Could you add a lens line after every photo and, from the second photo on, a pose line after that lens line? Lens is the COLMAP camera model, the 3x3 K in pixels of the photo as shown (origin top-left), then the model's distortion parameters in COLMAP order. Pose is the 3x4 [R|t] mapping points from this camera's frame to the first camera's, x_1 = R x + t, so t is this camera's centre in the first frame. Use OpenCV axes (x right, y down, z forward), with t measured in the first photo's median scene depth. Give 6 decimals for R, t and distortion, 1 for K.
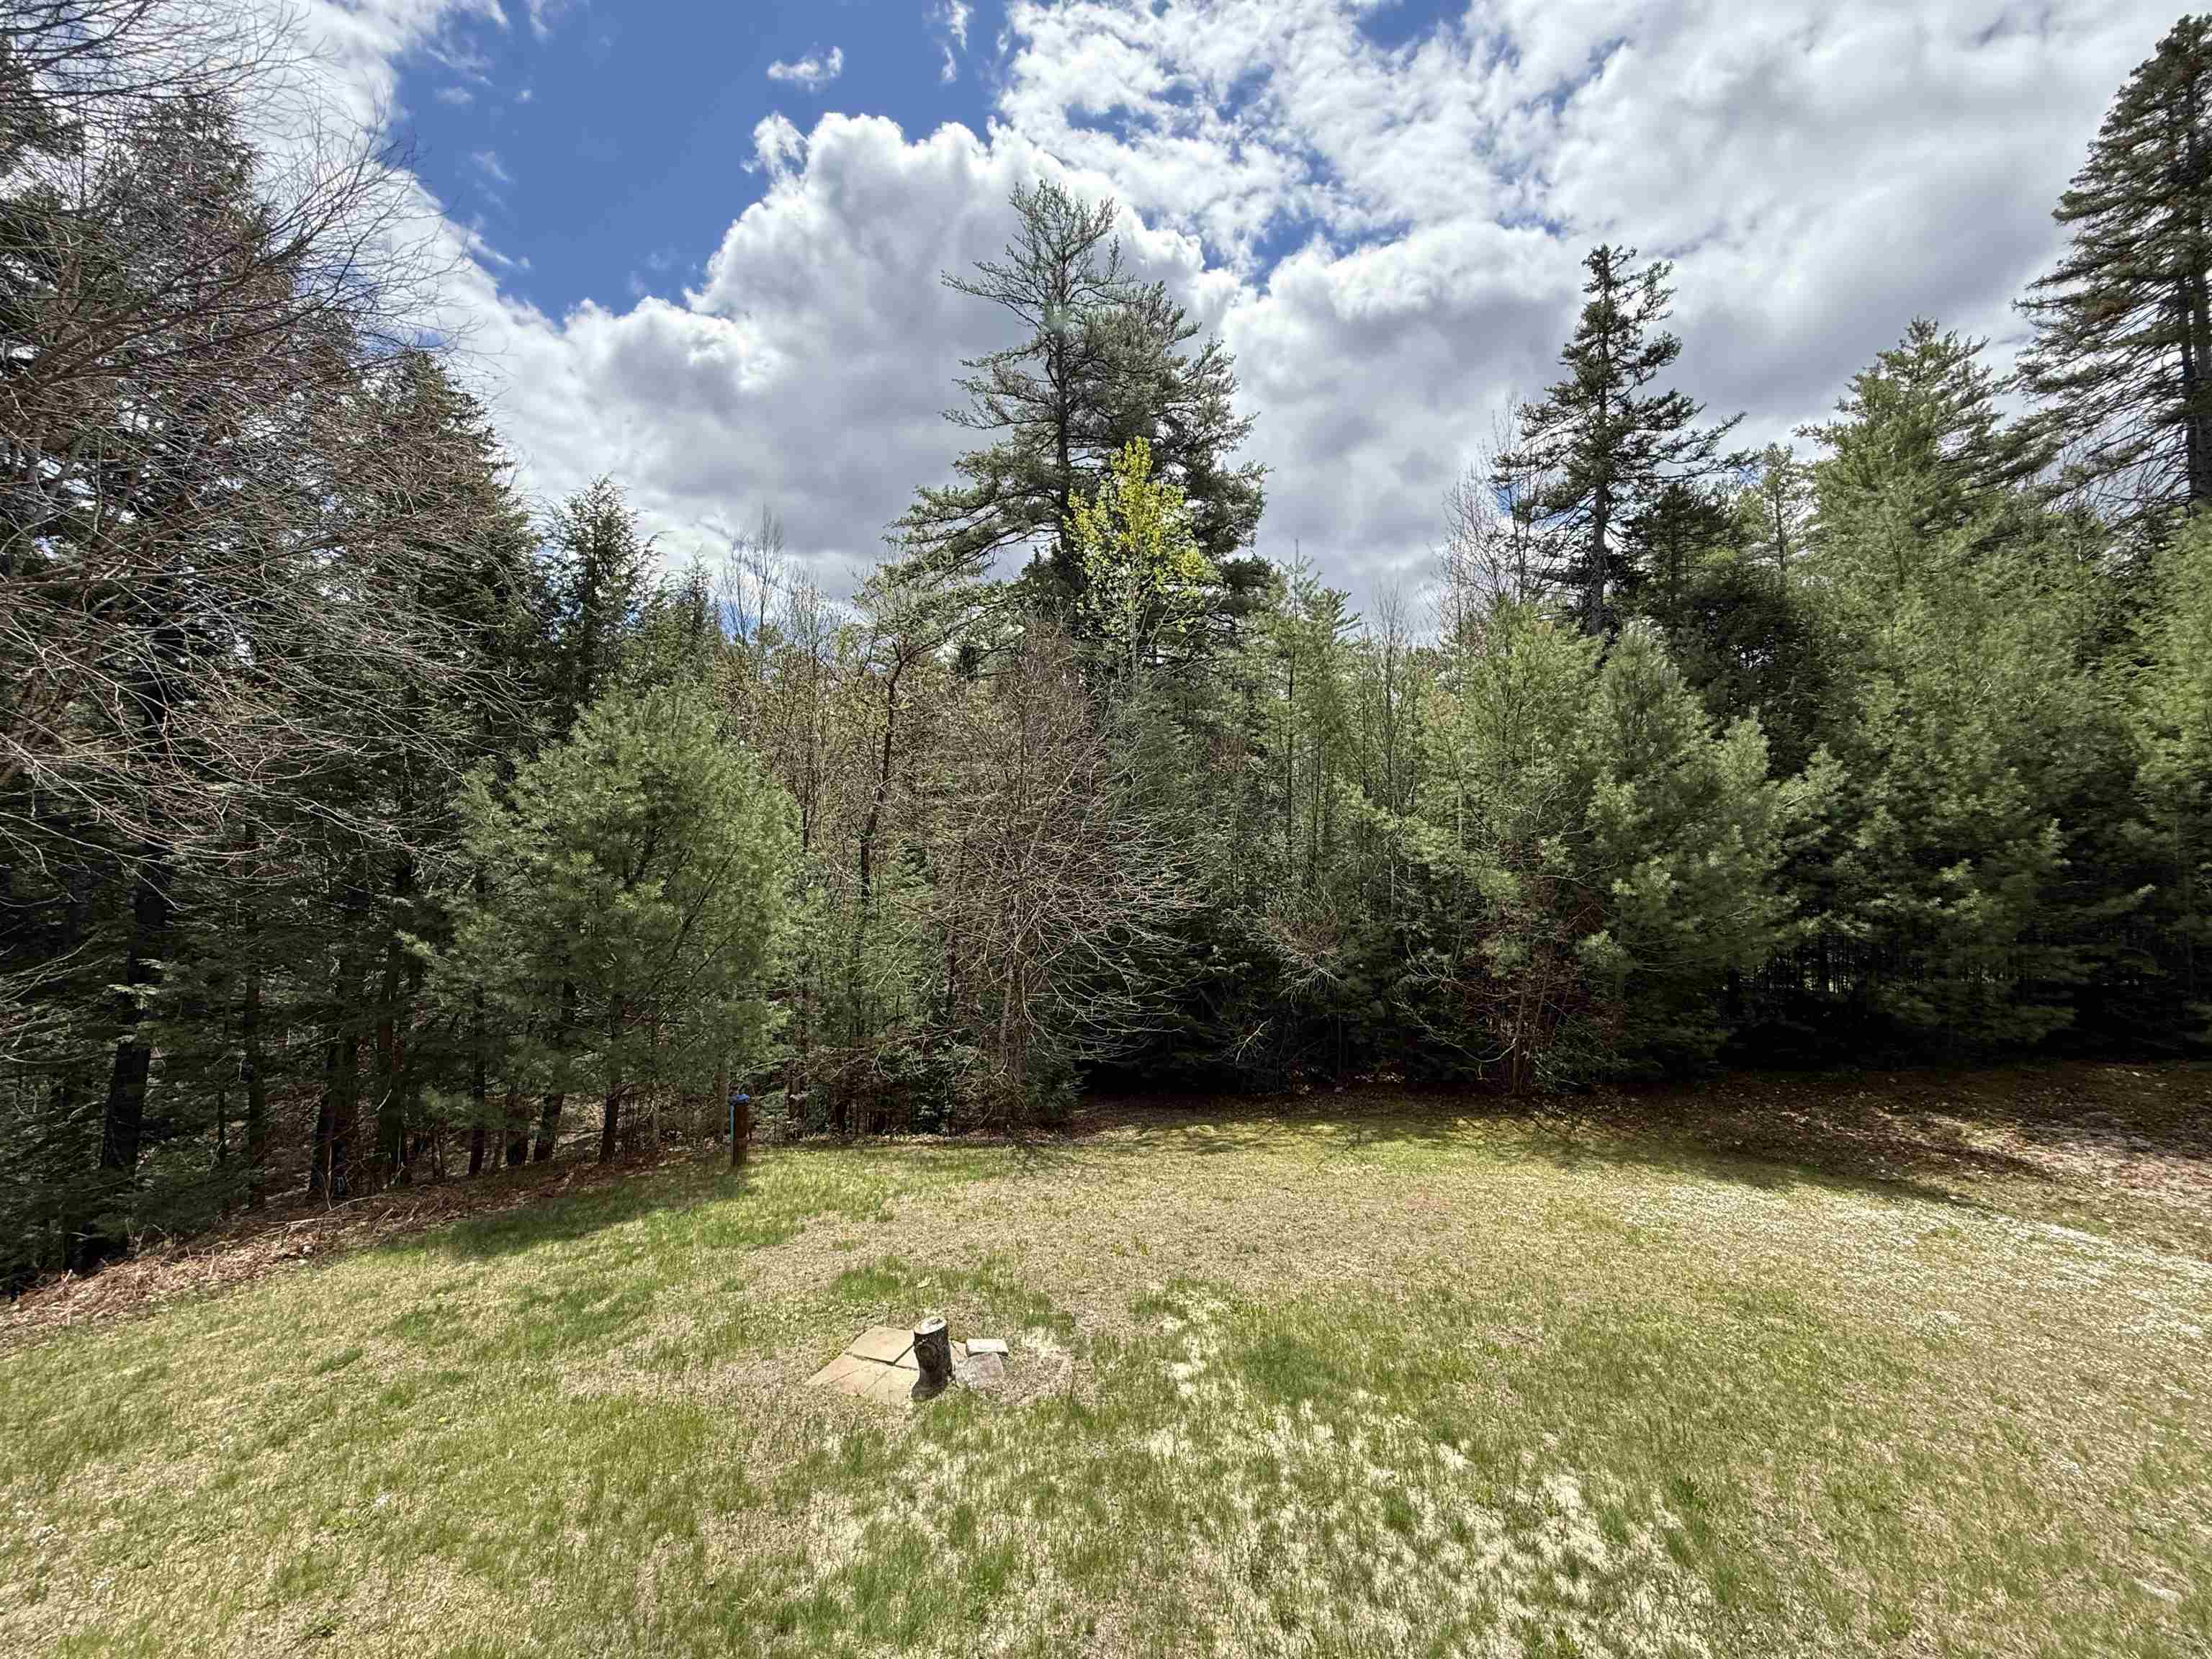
lens RADIAL K [[877.7, 0, 1106.0], [0, 877.7, 829.5], [0, 0, 1]] dist [0.000017, -0.000137]
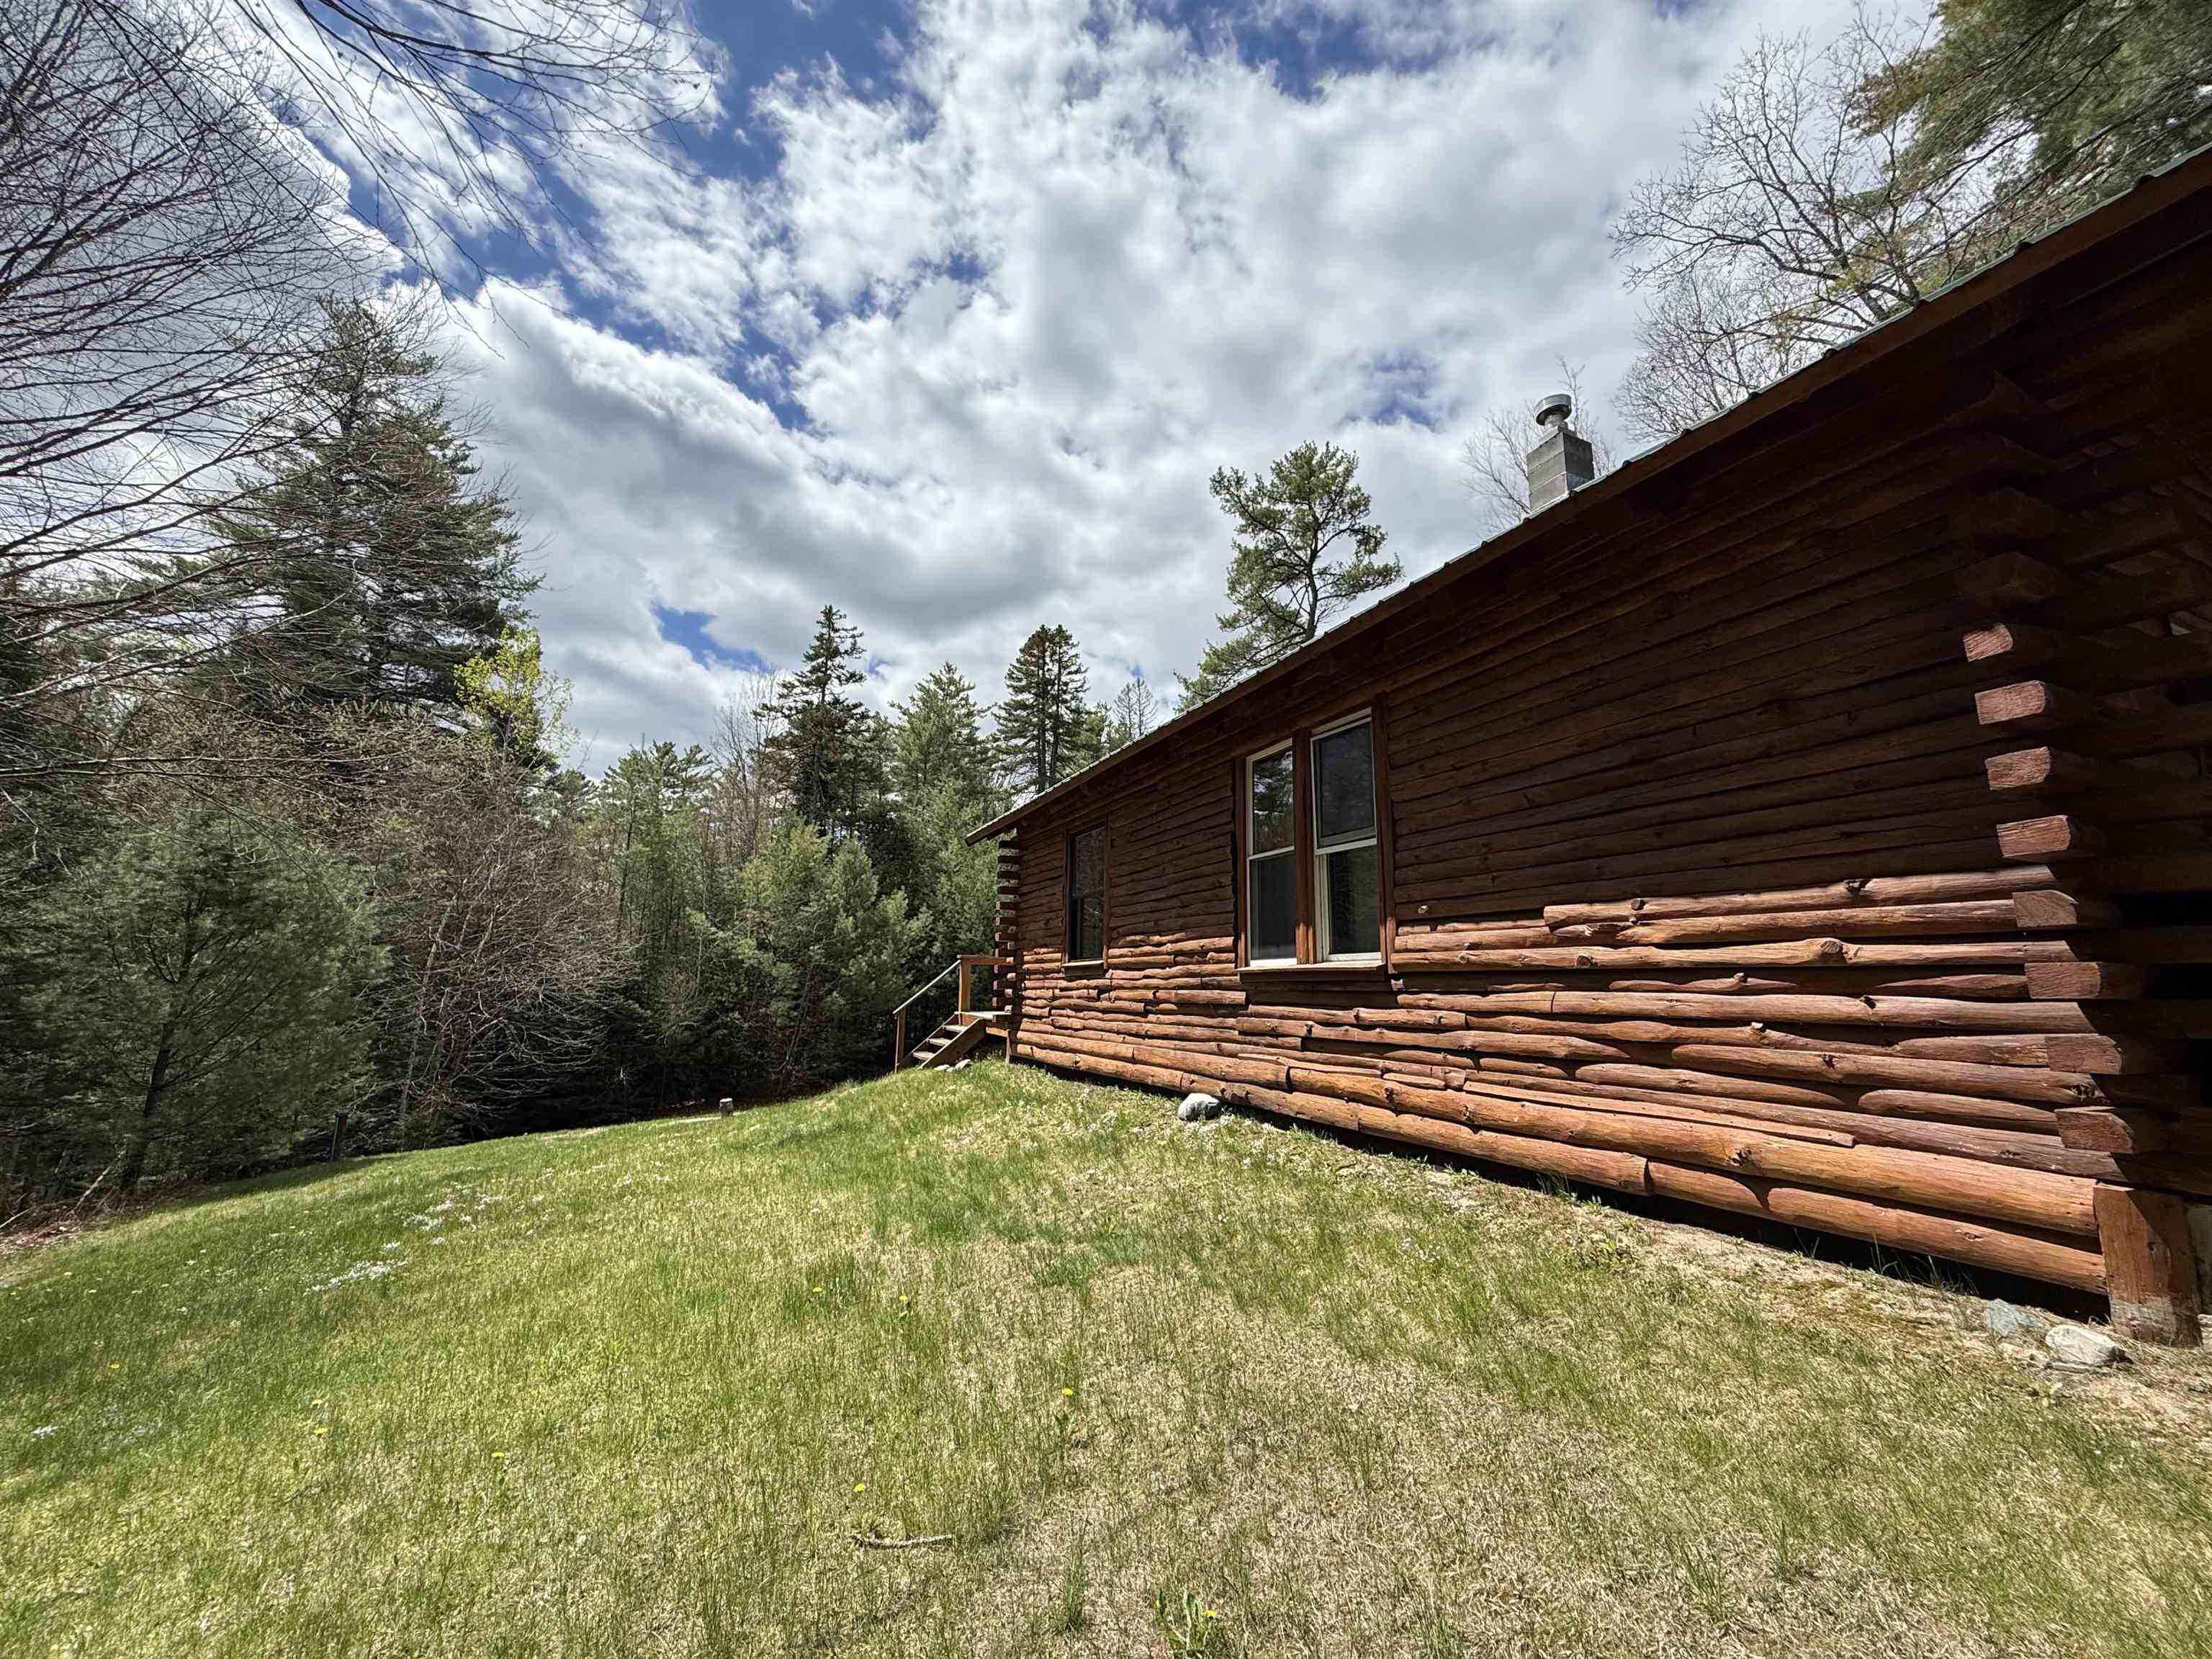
lens RADIAL K [[877.7, 0, 1106.0], [0, 877.7, 829.5], [0, 0, 1]] dist [0.000017, -0.000137]
pose [[0.570689, 0.138015, 0.809485, -0.595138], [-0.022388, 0.988023, -0.152672, 0.033225], [-0.820861, 0.069006, 0.566944, -0.512162]]
